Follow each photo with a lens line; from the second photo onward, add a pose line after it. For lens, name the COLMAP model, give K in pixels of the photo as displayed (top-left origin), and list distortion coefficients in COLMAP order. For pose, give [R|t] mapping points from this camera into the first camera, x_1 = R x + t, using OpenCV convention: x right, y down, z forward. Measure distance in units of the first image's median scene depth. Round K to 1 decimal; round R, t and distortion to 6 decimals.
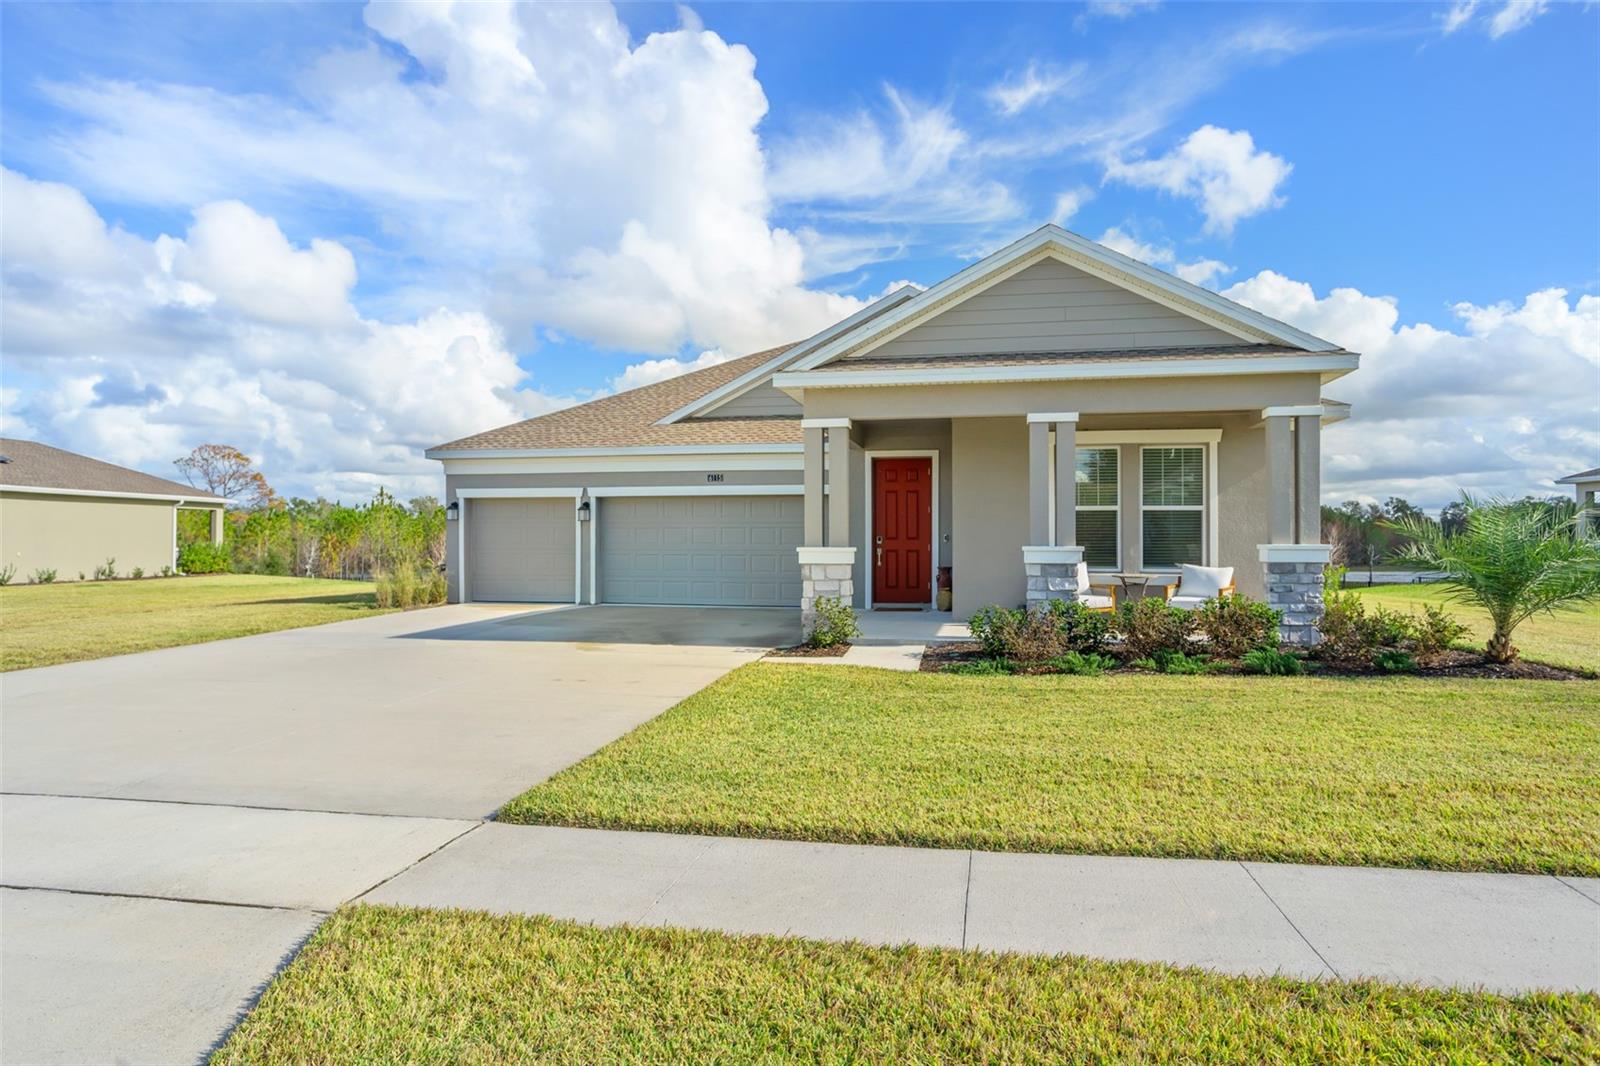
lens RADIAL K [[923.2, 0, 805.6], [0, 923.2, 534.3], [0, 0, 1]] dist [-0.046434, -0.001842]
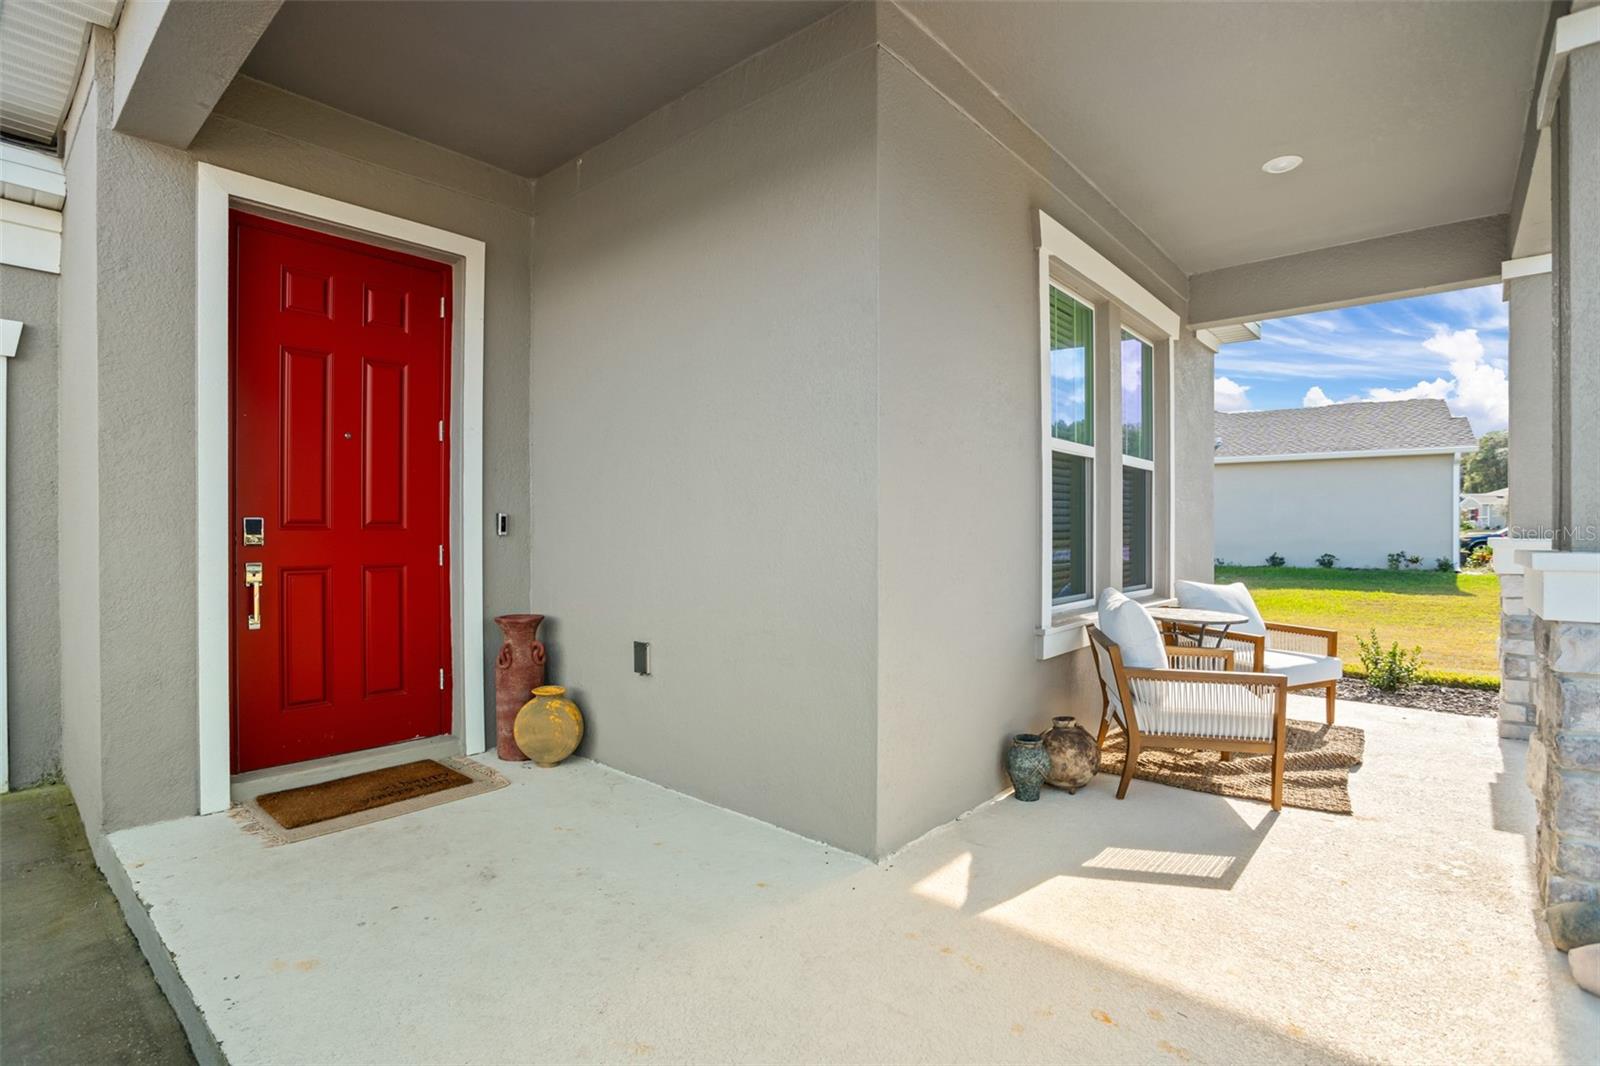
lens RADIAL K [[792.8, 0, 797.0], [0, 792.8, 524.1], [0, 0, 1]] dist [-0.044544, 0.016921]
pose [[0.508290, 0.003186, 0.861180, -0.025736], [-0.007137, 0.999974, 0.000513, 0.002743], [-0.861156, -0.006408, 0.508300, 0.663613]]
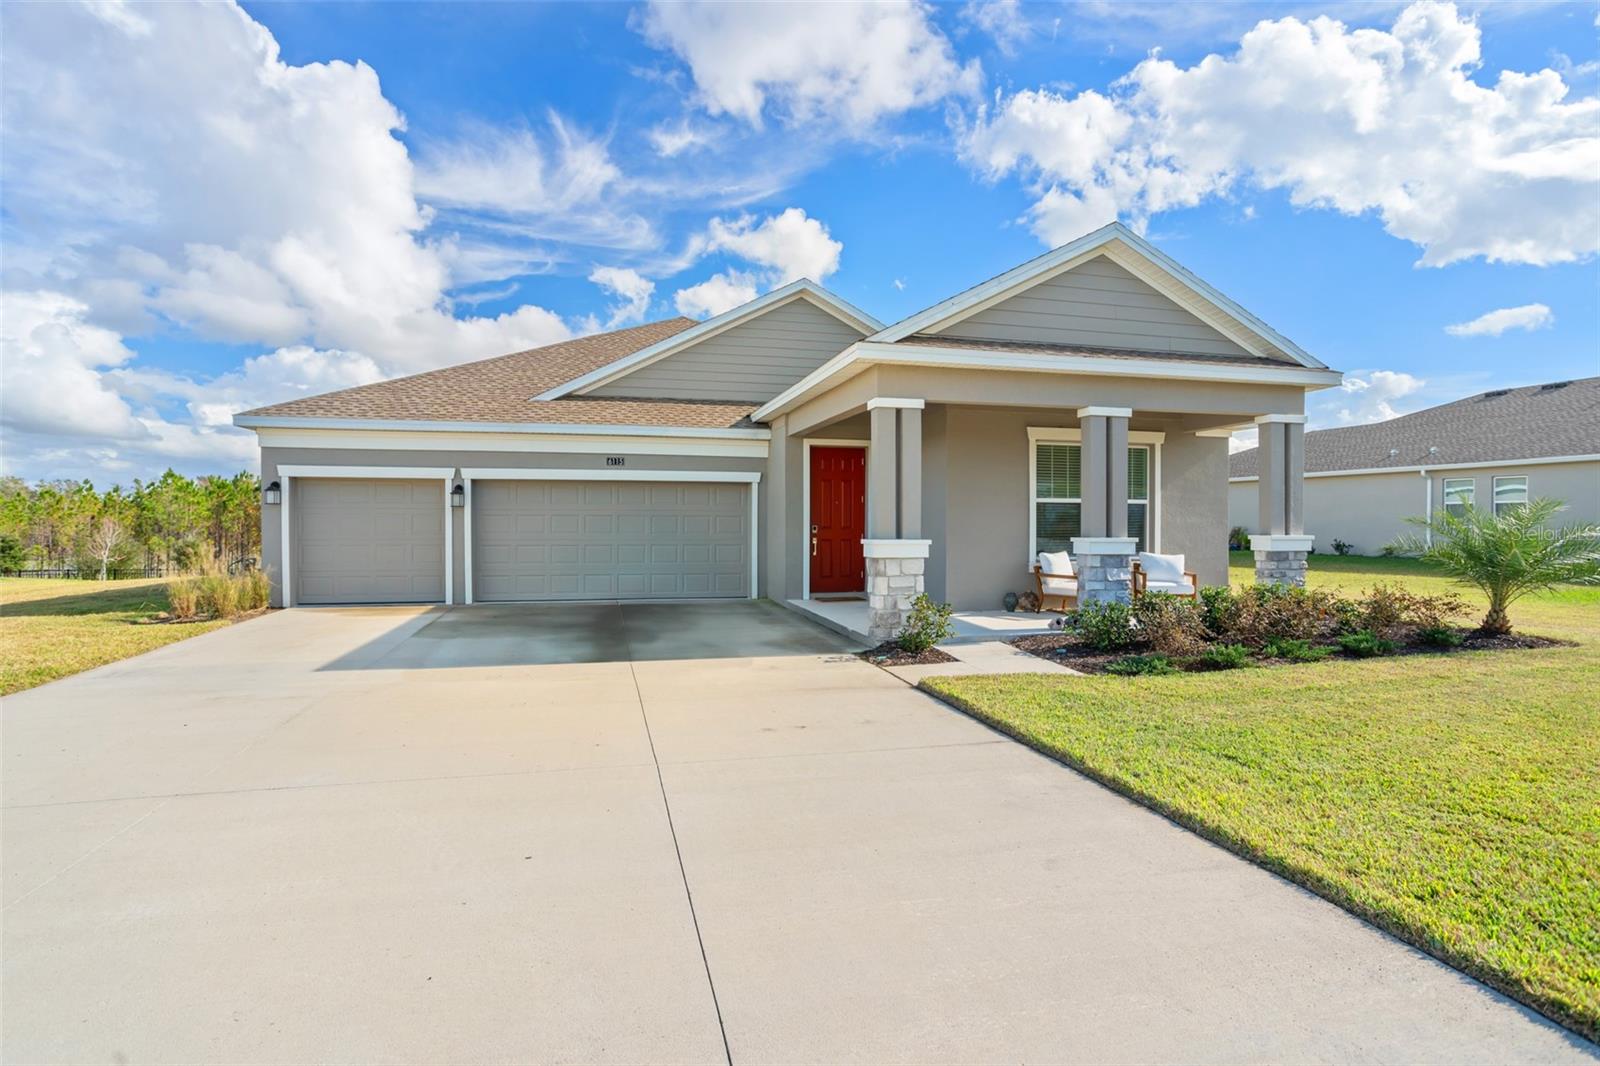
lens RADIAL K [[792.8, 0, 798.2], [0, 792.8, 536.4], [0, 0, 1]] dist [-0.044544, 0.016921]
pose [[0.919394, -0.003667, 0.393321, -0.236070], [-0.004260, 0.999805, 0.019278, -0.002355], [-0.393315, -0.019400, 0.919199, 0.197411]]
